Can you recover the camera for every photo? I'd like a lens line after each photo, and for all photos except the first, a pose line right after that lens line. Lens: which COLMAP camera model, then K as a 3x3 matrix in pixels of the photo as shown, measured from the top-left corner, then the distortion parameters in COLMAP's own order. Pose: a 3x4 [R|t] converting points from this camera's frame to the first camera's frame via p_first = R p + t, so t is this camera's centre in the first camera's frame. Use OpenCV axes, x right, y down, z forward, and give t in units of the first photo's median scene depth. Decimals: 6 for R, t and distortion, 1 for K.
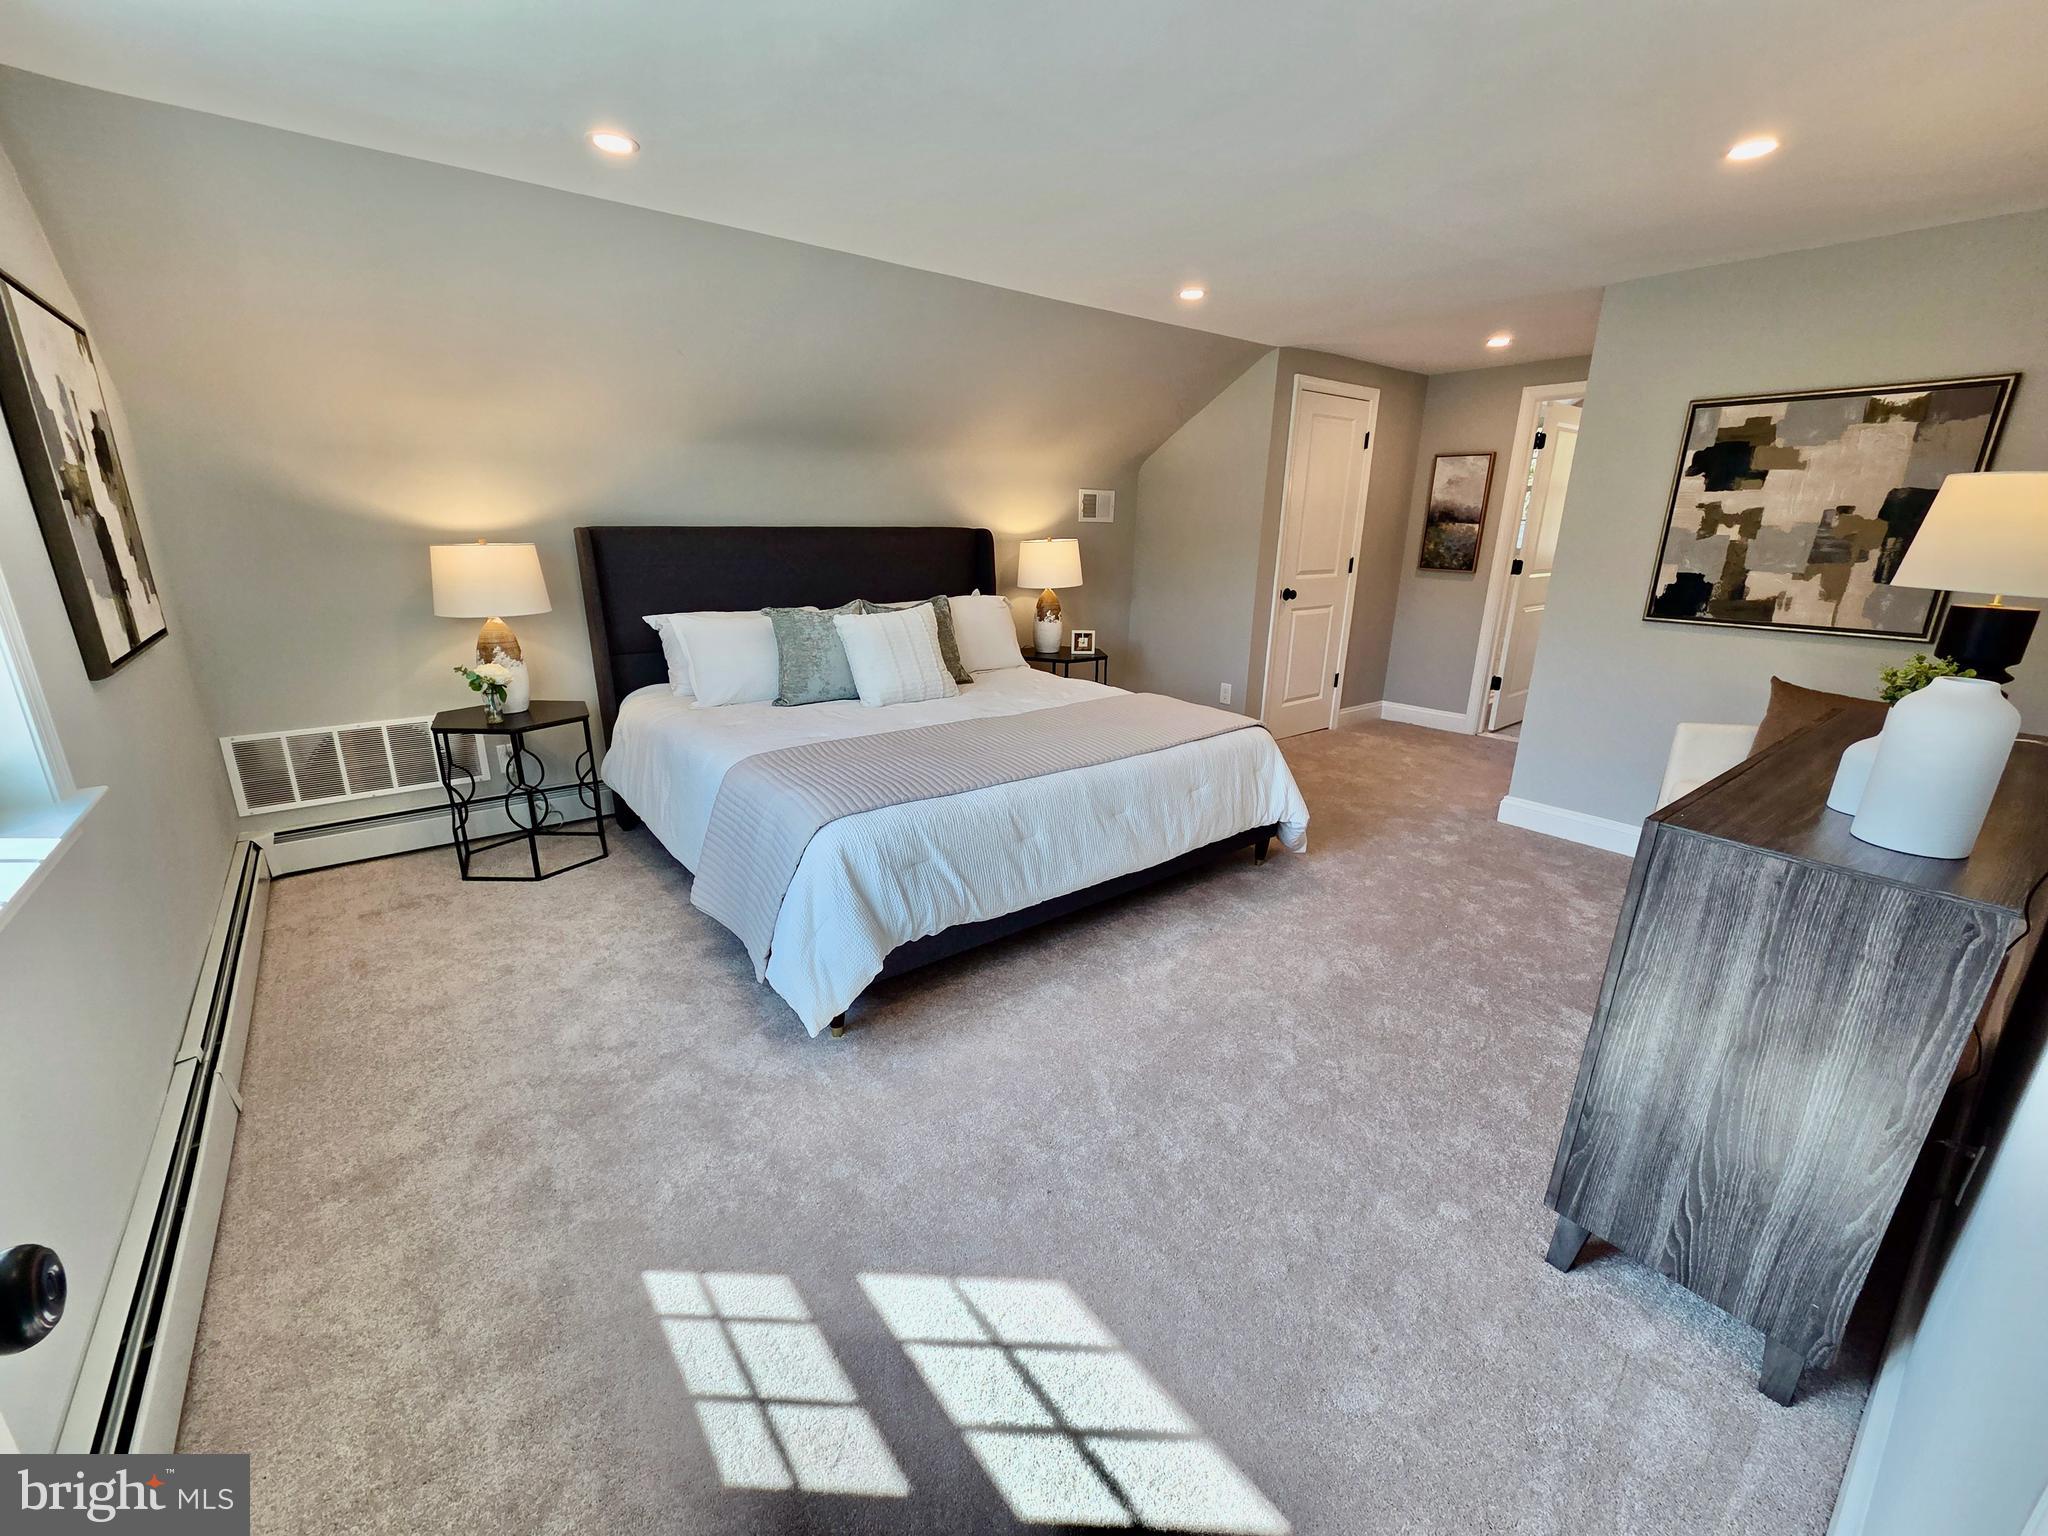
lens RADIAL K [[833.4, 0, 1009.2], [0, 833.4, 783.6], [0, 0, 1]] dist [0.001741, -0.000151]
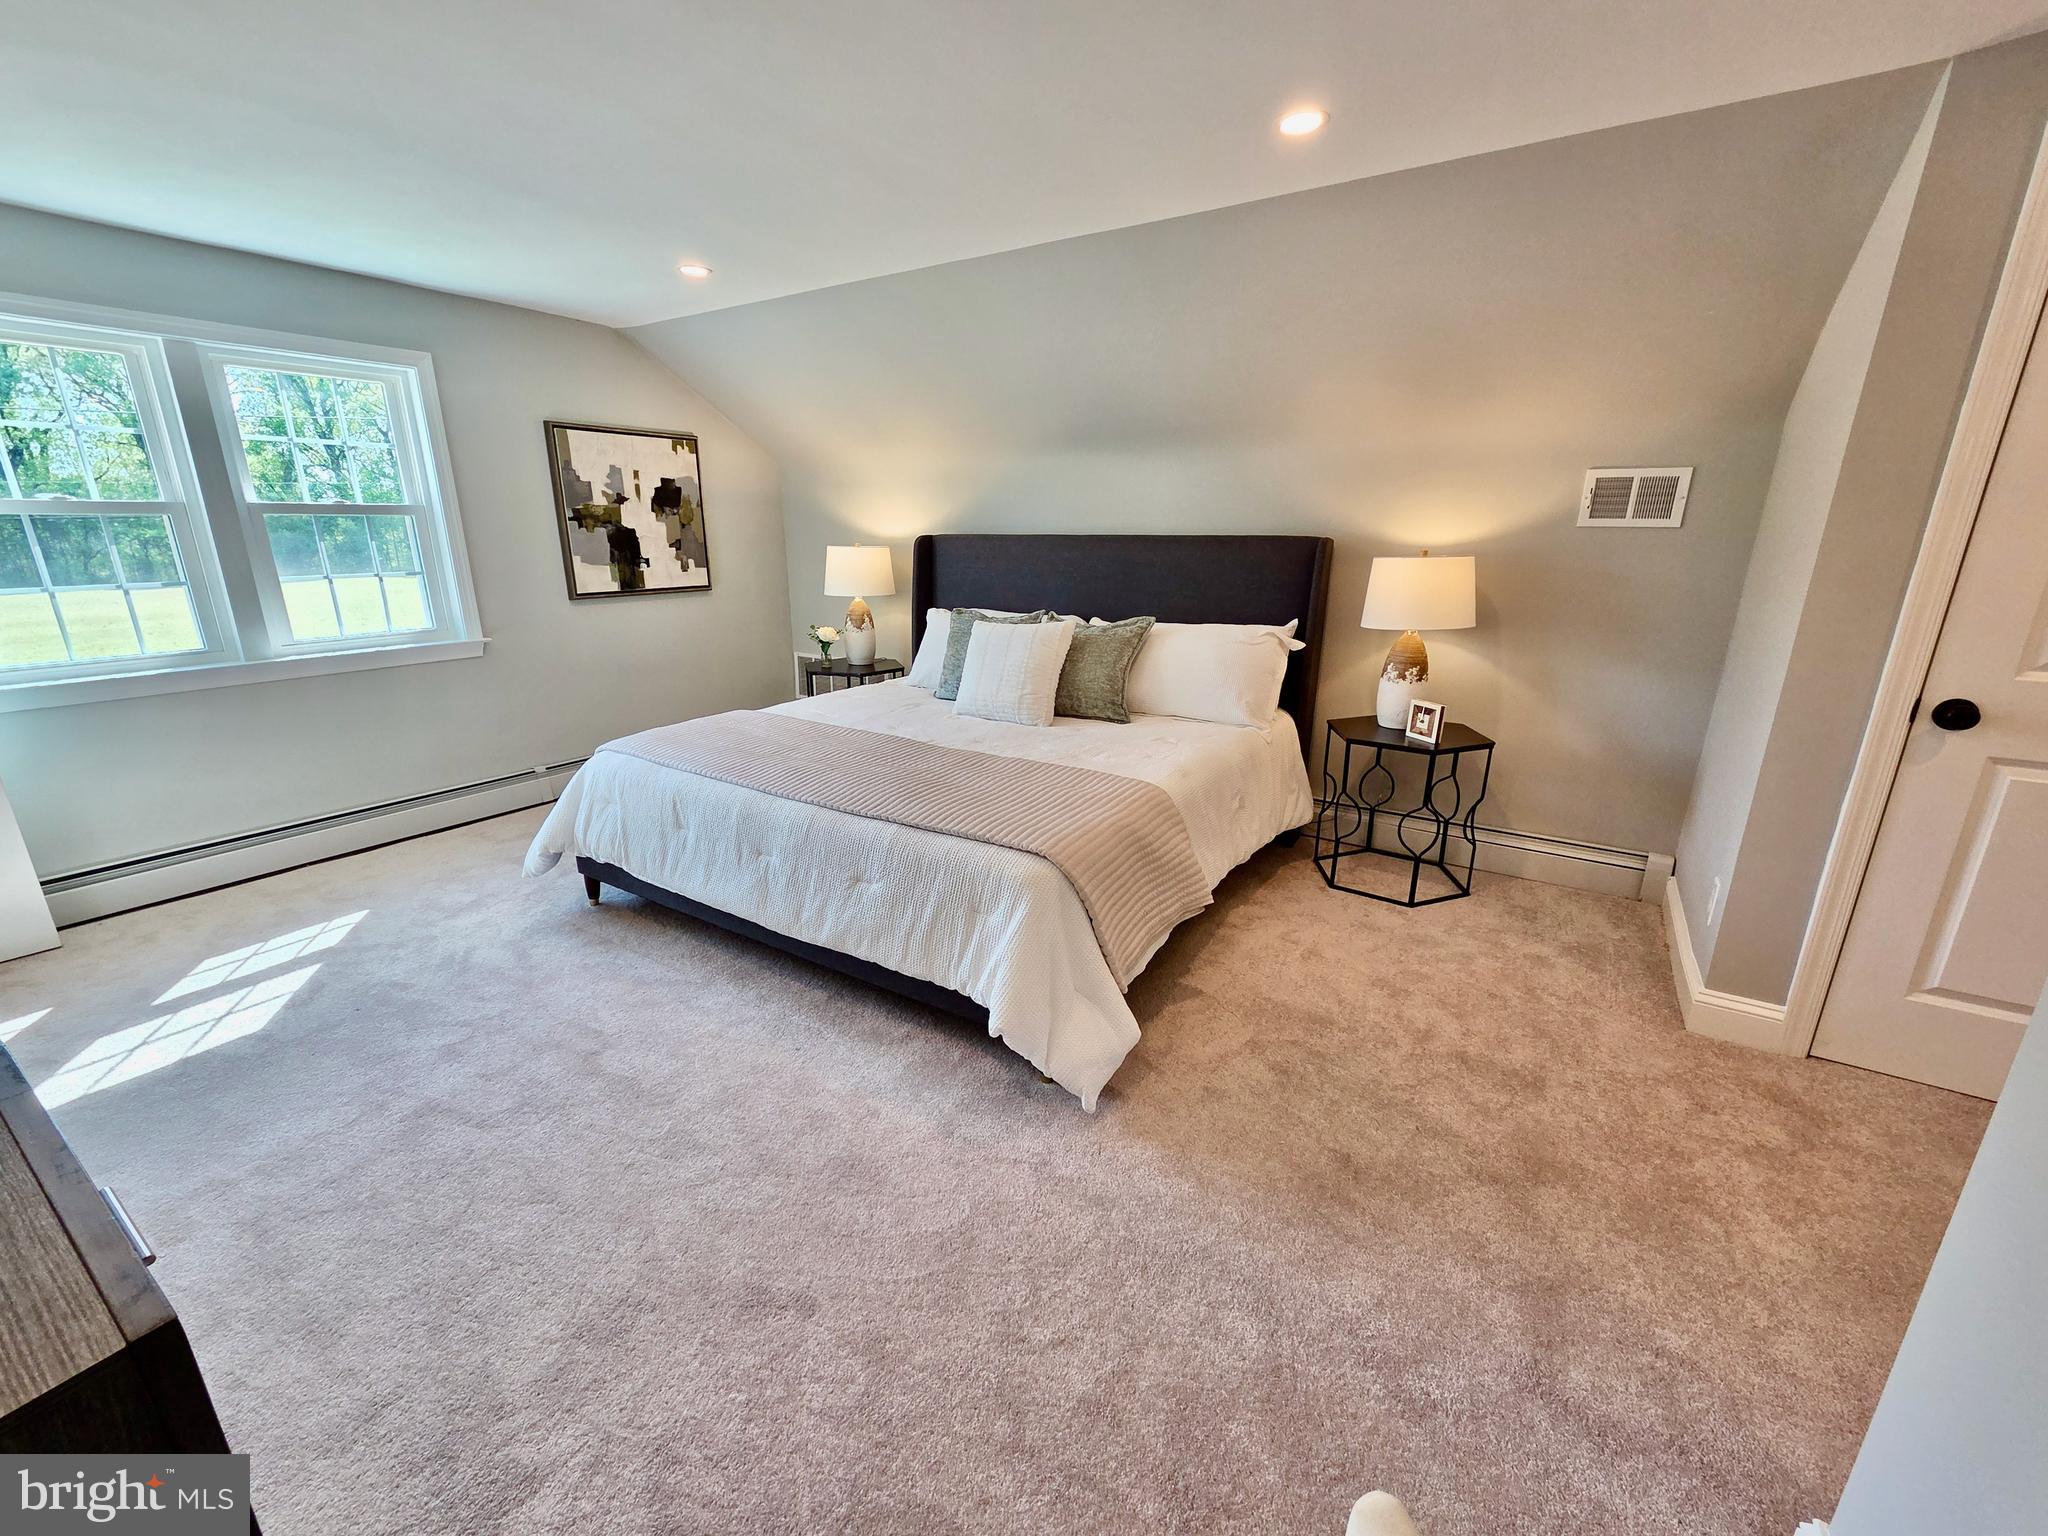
lens RADIAL K [[833.4, 0, 1015.6], [0, 833.4, 759.6], [0, 0, 1]] dist [0.001741, -0.000151]
pose [[0.317430, 0.245135, -0.916050, 0.564352], [-0.282312, 0.946637, 0.155493, -0.154014], [0.905284, 0.209254, 0.369695, 0.508820]]
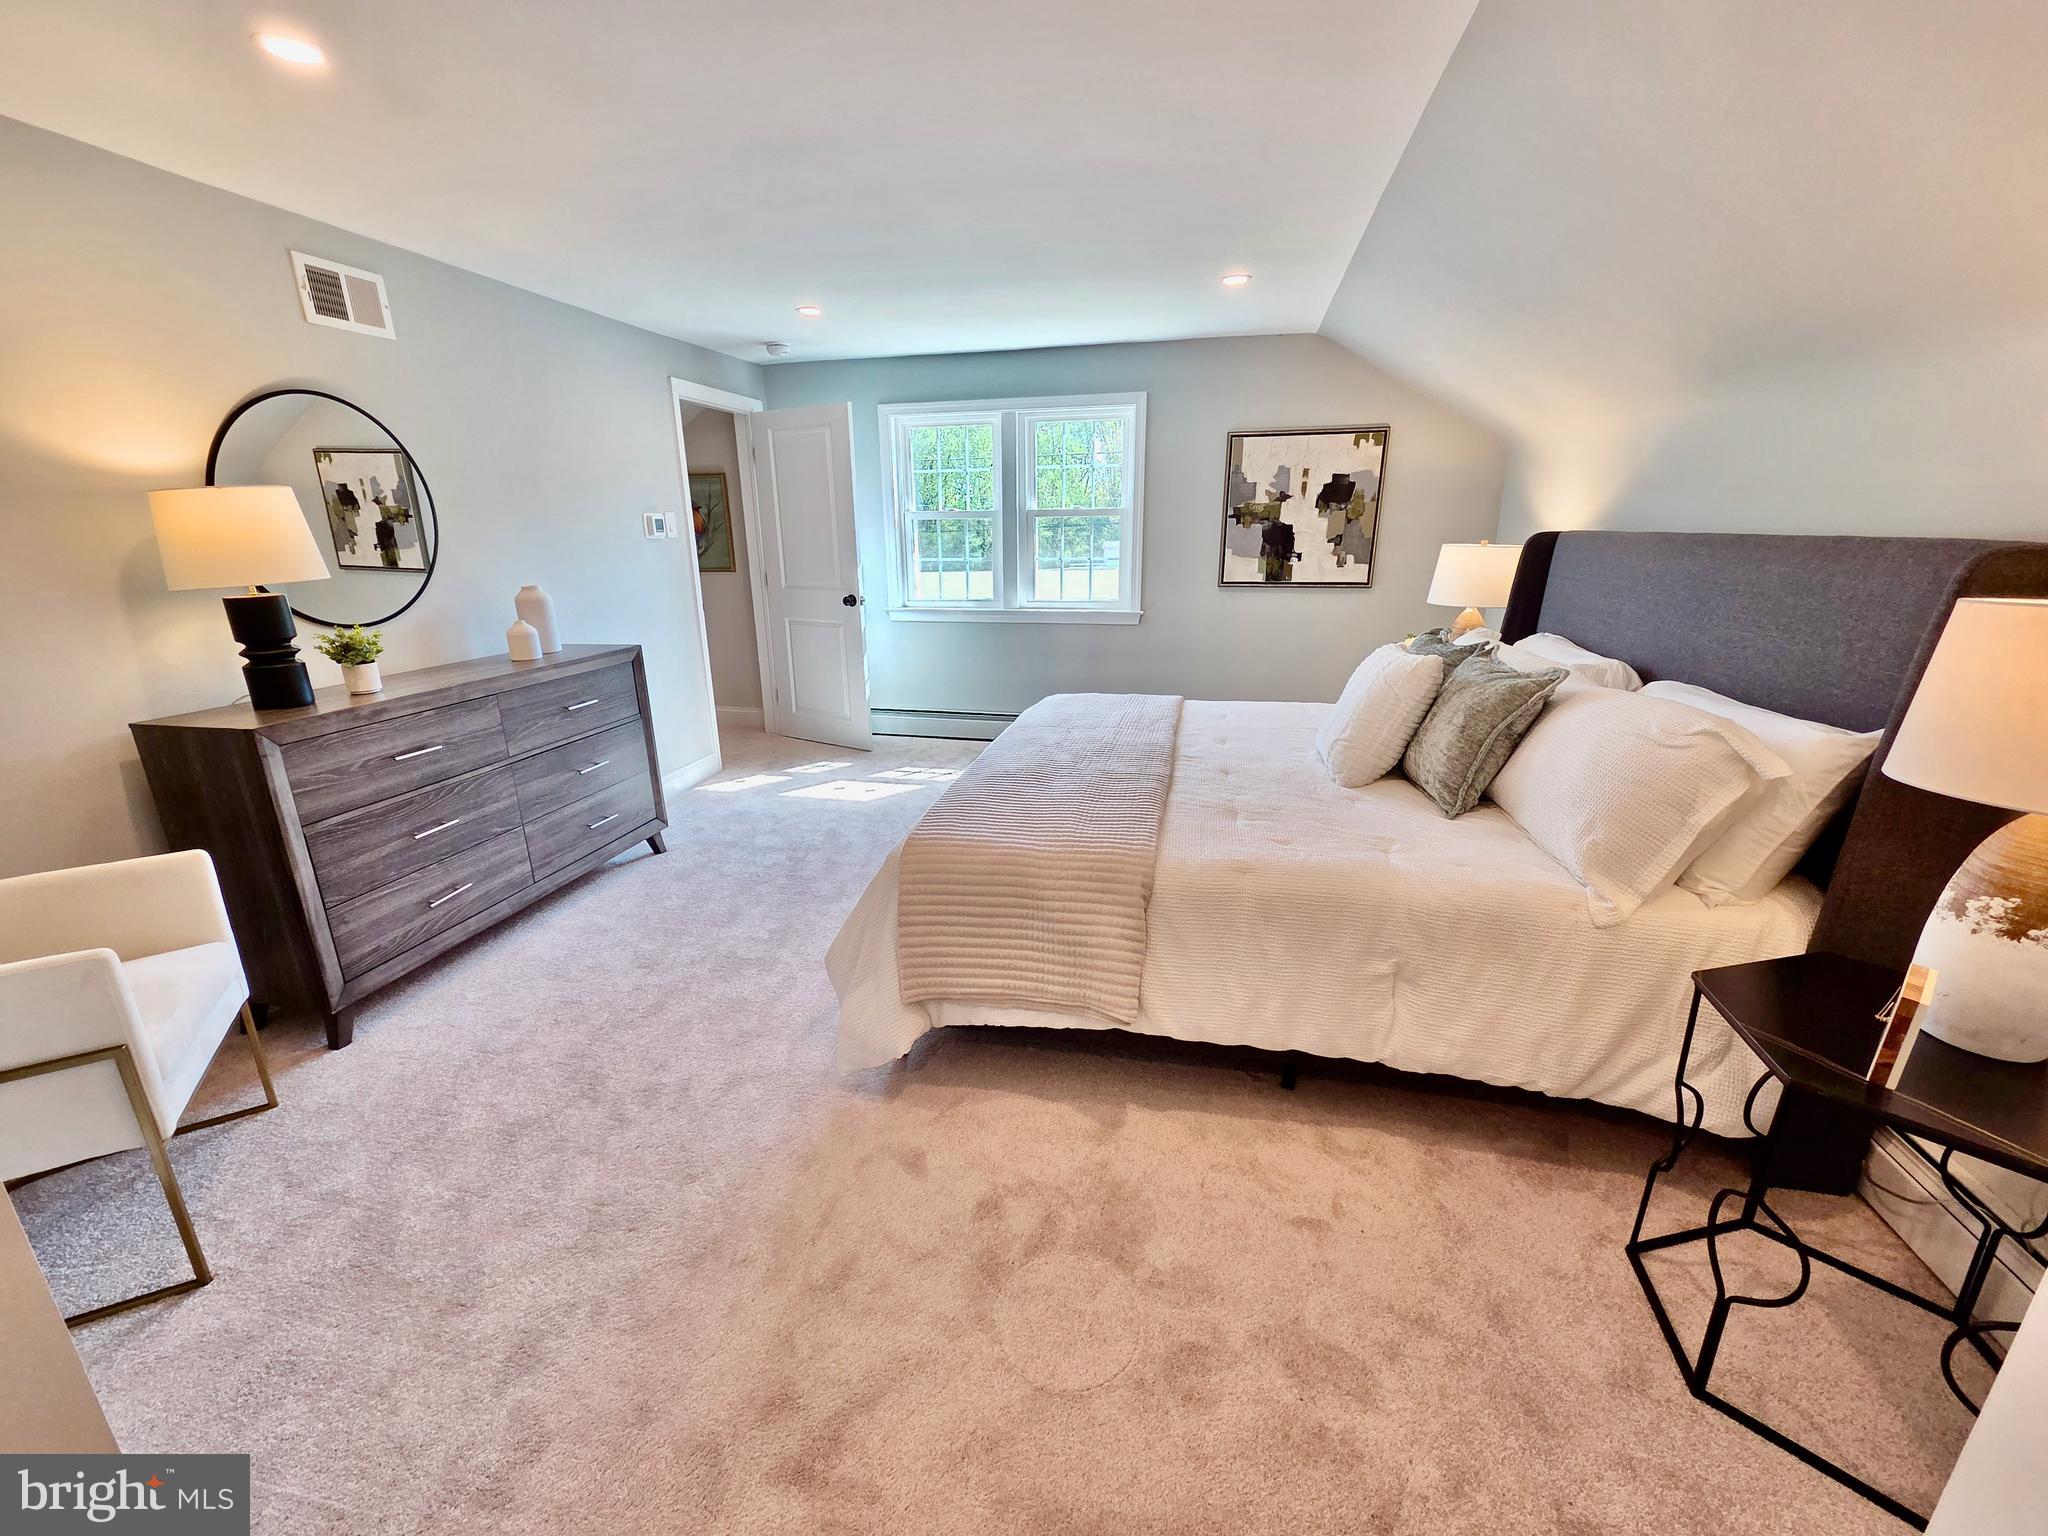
lens RADIAL K [[833.4, 0, 1023.1], [0, 833.4, 768.8], [0, 0, 1]] dist [0.001741, -0.000151]
pose [[-0.775984, 0.177025, -0.605402, 0.414703], [-0.185573, 0.853255, 0.487360, -0.303205], [0.602837, 0.490529, -0.629261, 0.969026]]
